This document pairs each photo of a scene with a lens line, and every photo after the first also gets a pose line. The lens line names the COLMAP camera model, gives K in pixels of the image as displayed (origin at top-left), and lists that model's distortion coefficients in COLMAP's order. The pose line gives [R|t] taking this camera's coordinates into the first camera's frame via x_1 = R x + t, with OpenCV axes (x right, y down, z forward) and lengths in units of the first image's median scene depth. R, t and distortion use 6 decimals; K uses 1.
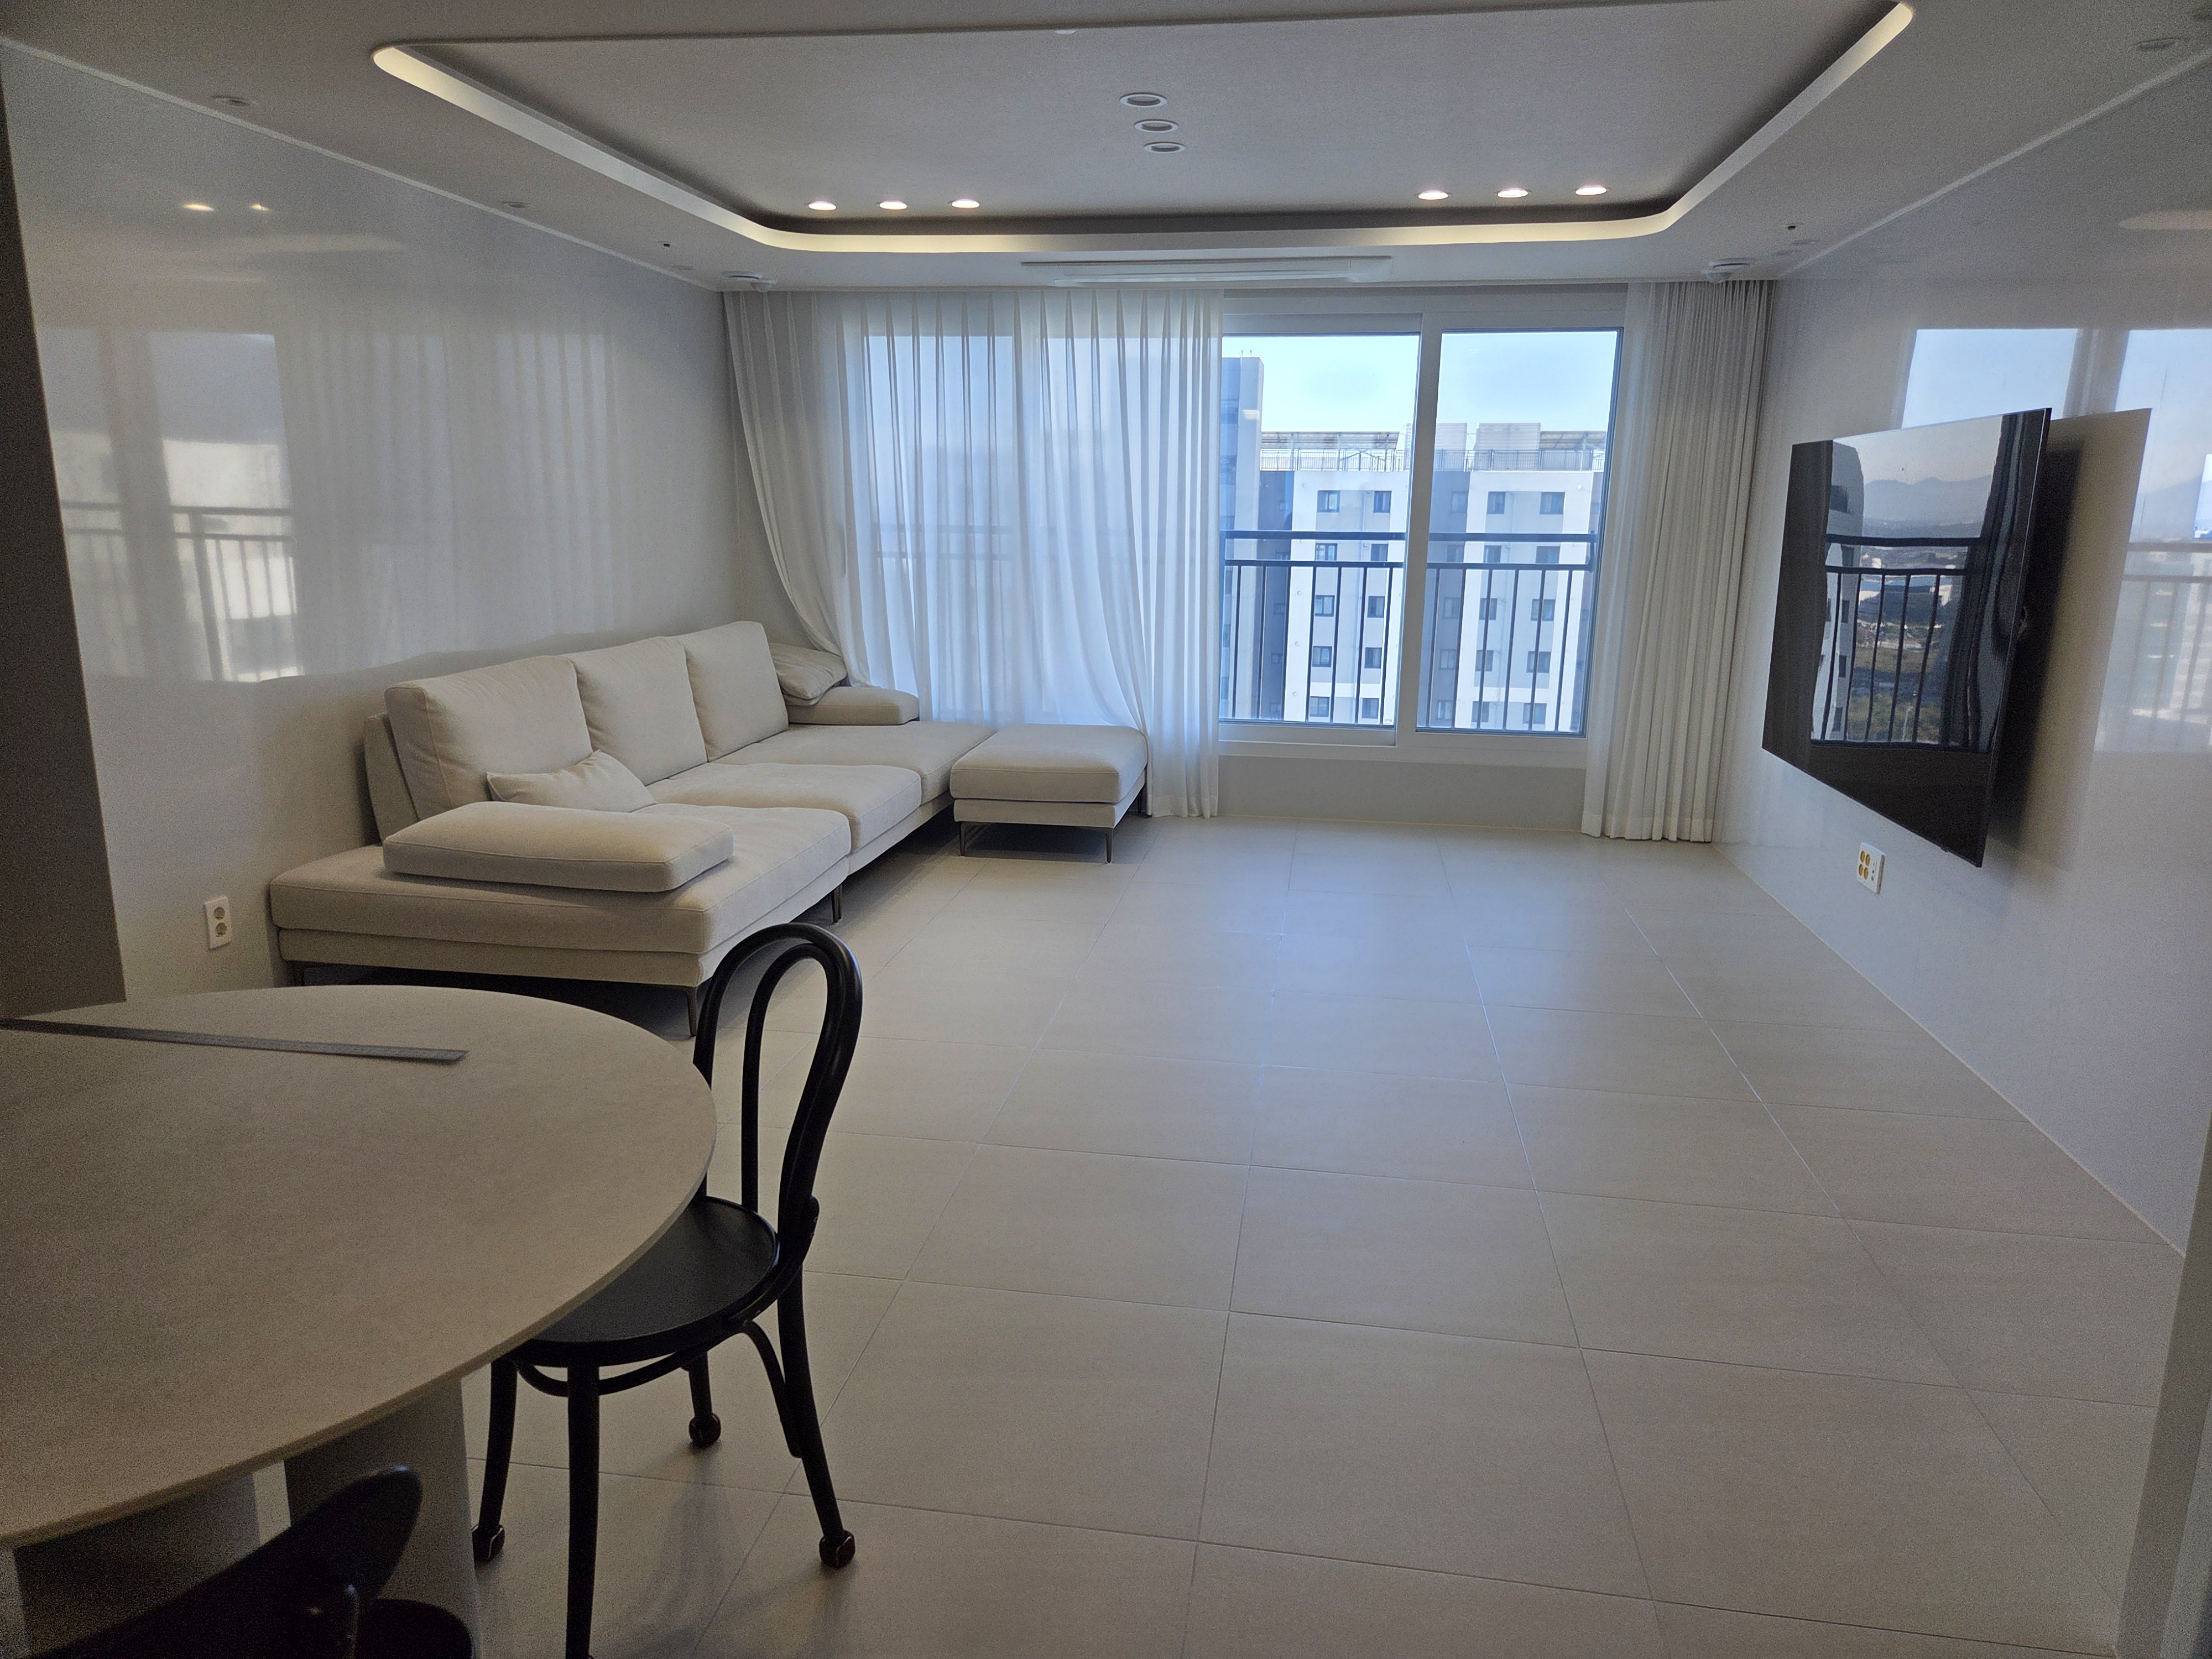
lens RADIAL K [[1462.0, 0, 1108.9], [0, 1462.0, 839.8], [0, 0, 1]] dist [0.049431, -0.030234]
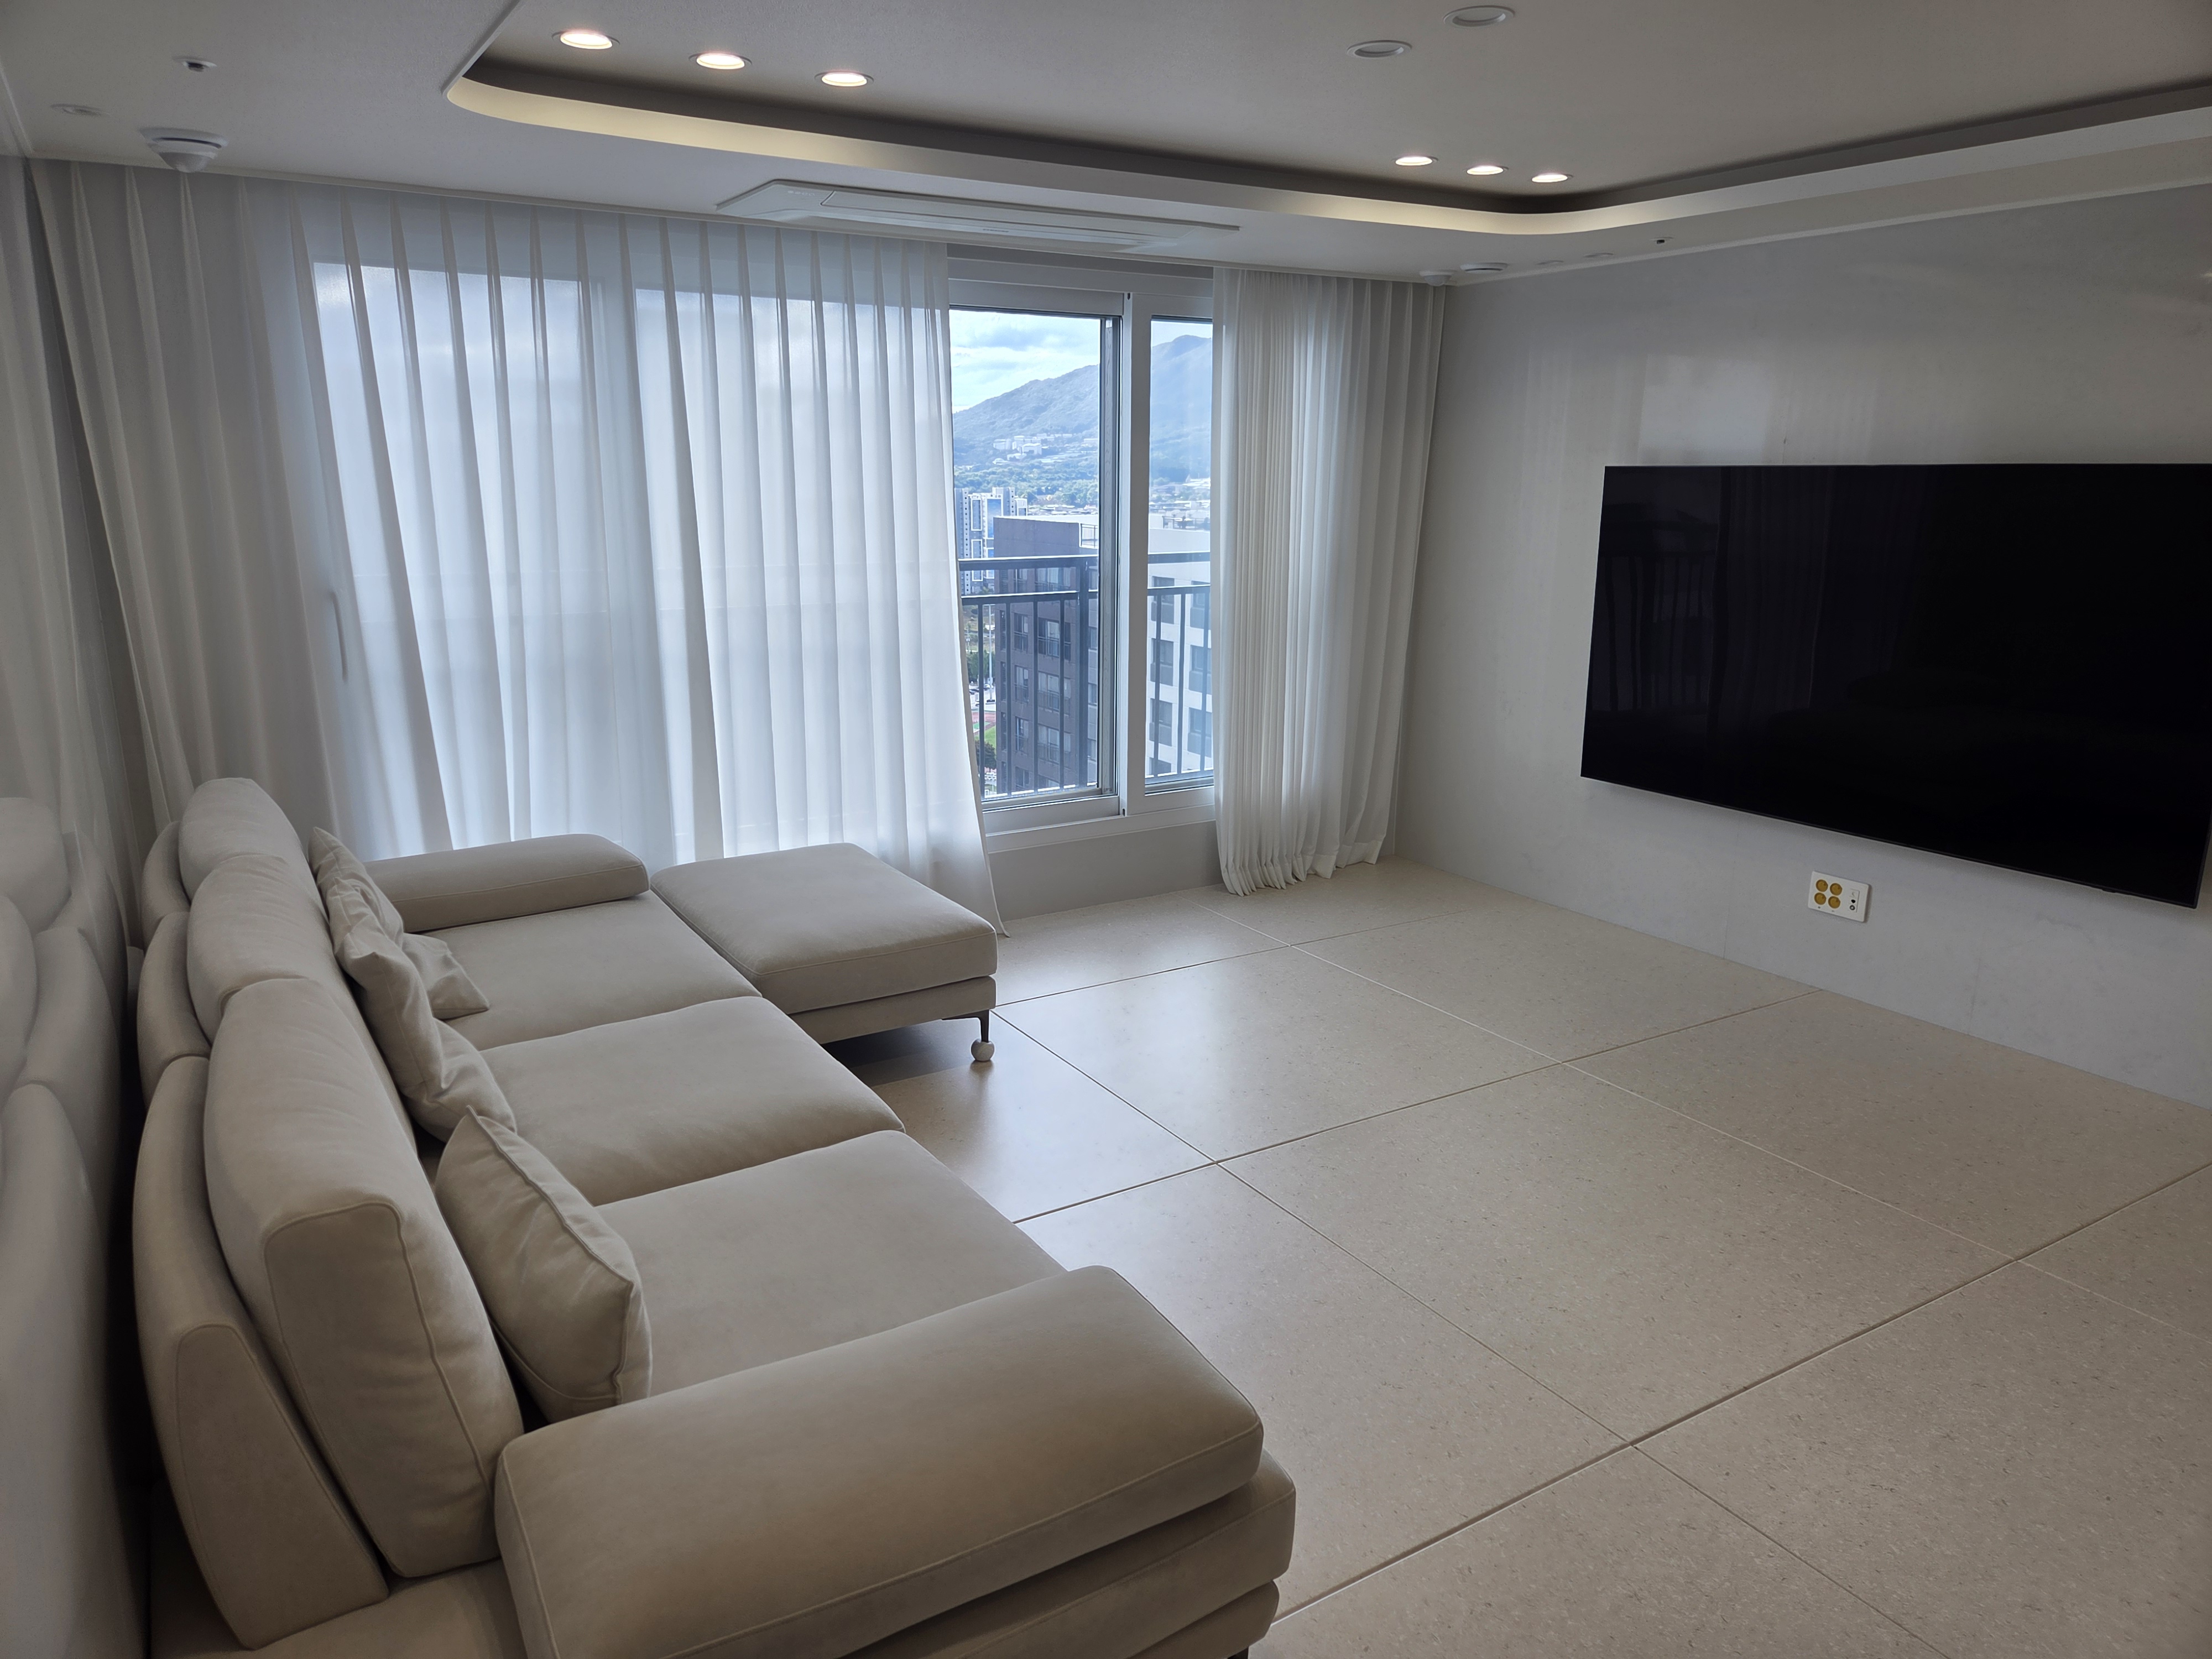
lens RADIAL K [[1462.0, 0, 1084.6], [0, 1462.0, 830.0], [0, 0, 1]] dist [0.049431, -0.030234]
pose [[0.762370, -0.168722, 0.624760, -0.351426], [0.151254, 0.985132, 0.081475, -0.130127], [-0.629218, 0.032383, 0.776554, 0.377975]]
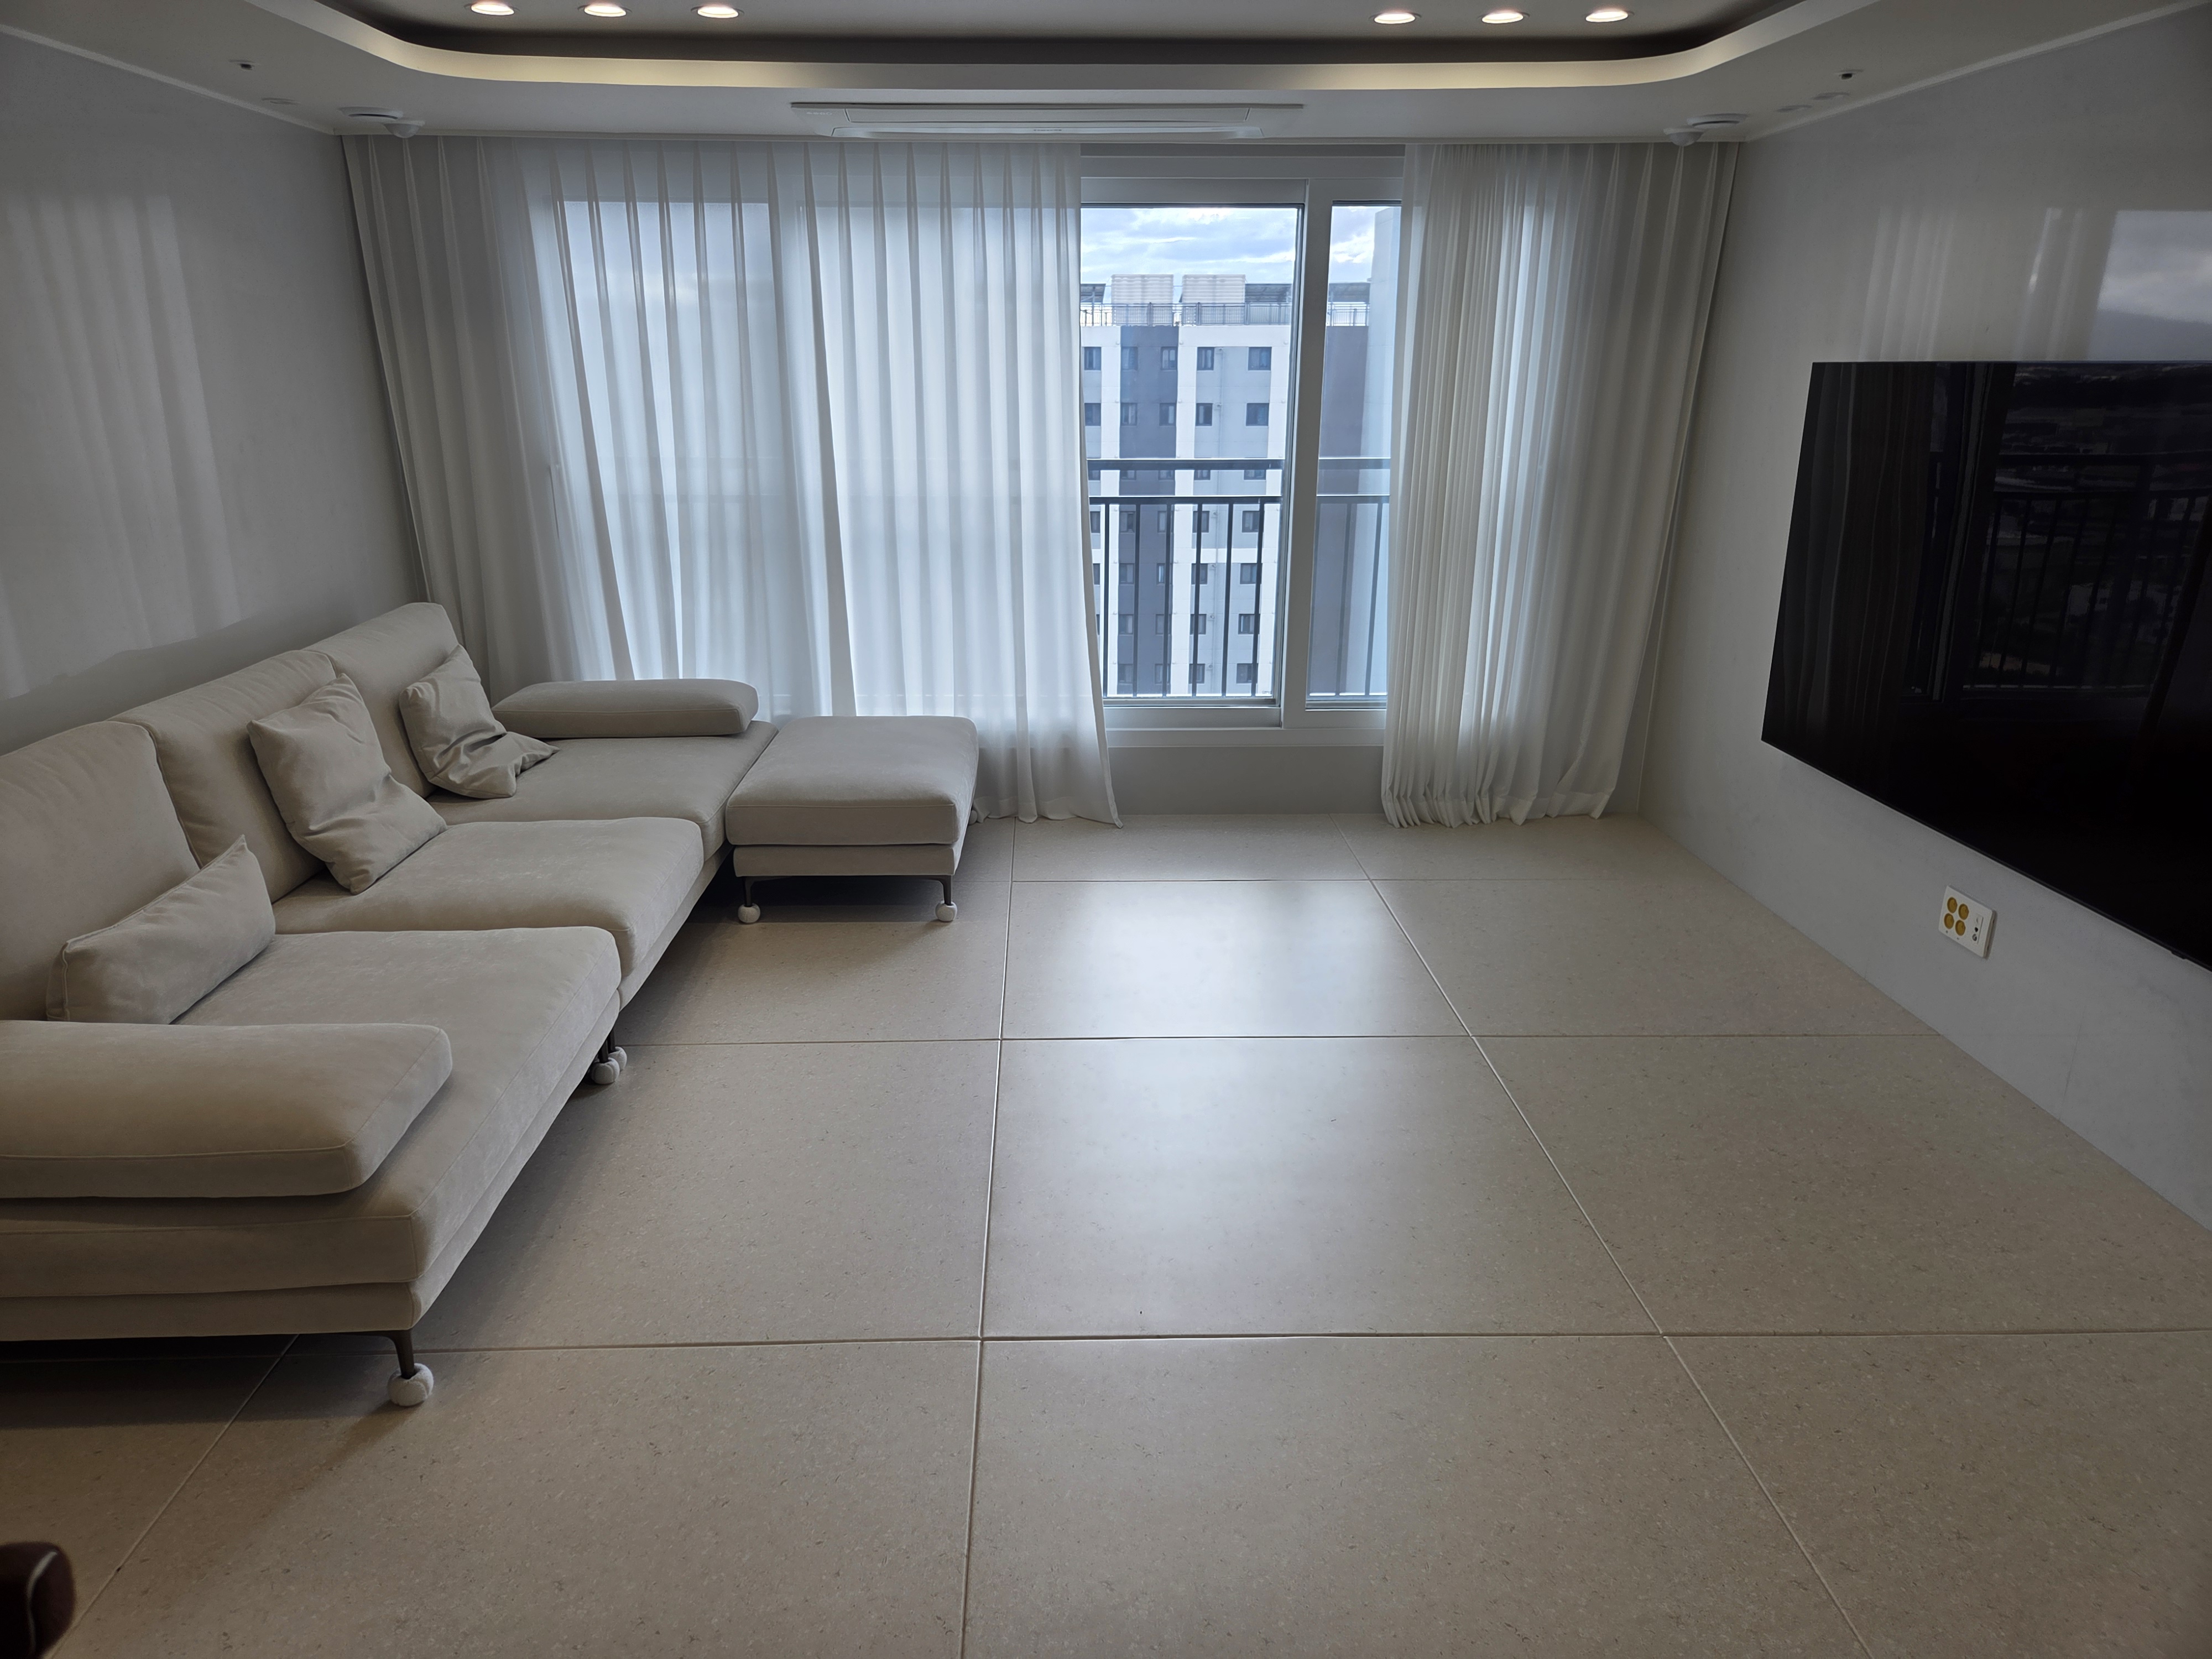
lens RADIAL K [[1462.0, 0, 1085.9], [0, 1462.0, 843.9], [0, 0, 1]] dist [0.049431, -0.030234]
pose [[0.983221, -0.069221, 0.168774, -0.056498], [0.052995, 0.993693, 0.098821, -0.088068], [-0.174550, -0.088219, 0.980688, 0.214330]]
